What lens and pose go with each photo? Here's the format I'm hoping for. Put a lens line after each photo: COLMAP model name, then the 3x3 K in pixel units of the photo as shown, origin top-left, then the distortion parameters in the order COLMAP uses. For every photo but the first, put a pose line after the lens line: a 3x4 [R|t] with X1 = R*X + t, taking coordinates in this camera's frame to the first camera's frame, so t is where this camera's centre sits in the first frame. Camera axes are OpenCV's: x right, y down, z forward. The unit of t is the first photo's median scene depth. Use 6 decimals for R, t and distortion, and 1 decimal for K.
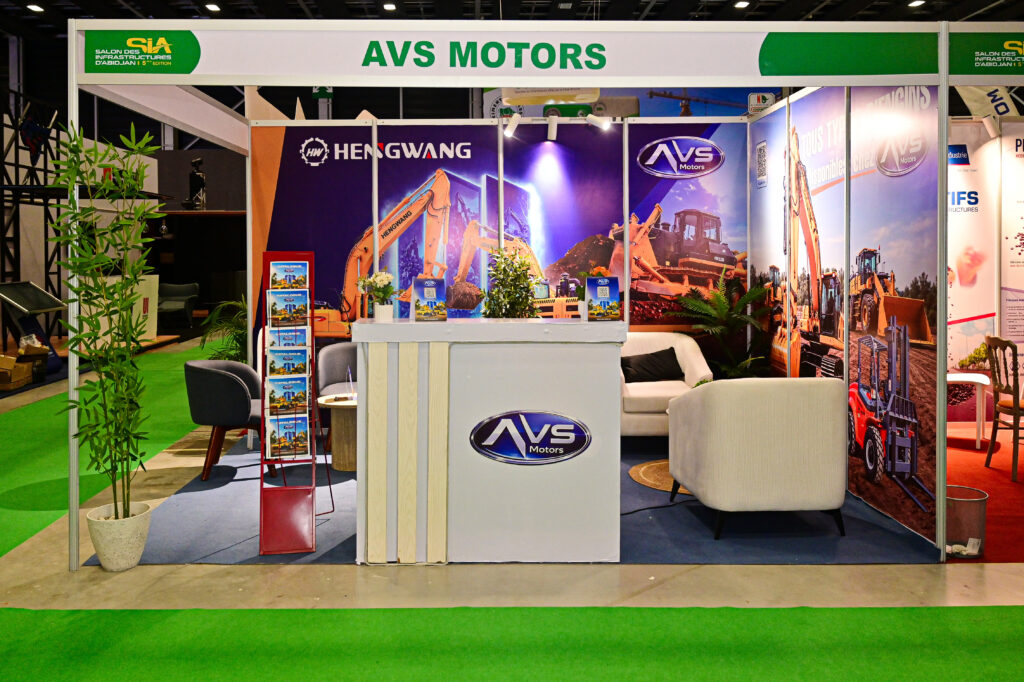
lens RADIAL K [[853.1, 0, 480.9], [0, 853.1, 258.7], [0, 0, 1]] dist [-0.007281, 0.003418]
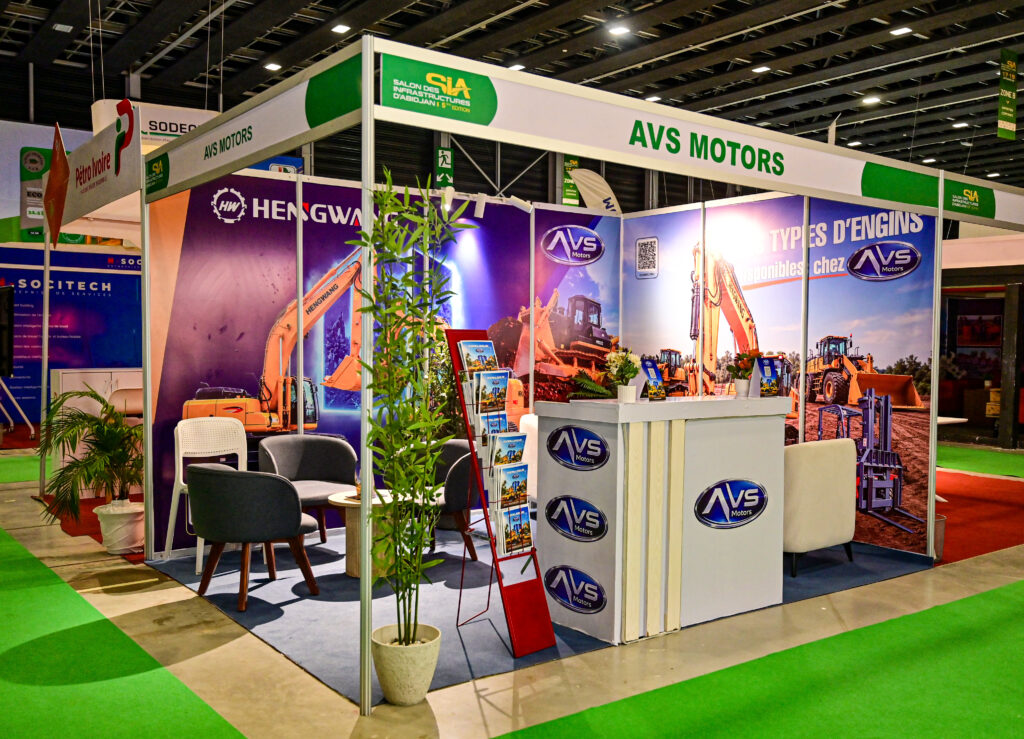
lens RADIAL K [[935.6, 0, 512.7], [0, 935.6, 369.2], [0, 0, 1]] dist [0.001793, -0.009239]
pose [[0.803998, -0.005605, 0.594605, -0.808279], [-0.011922, 0.999603, 0.025544, 0.007814], [-0.594512, -0.027627, 0.803612, 0.182022]]
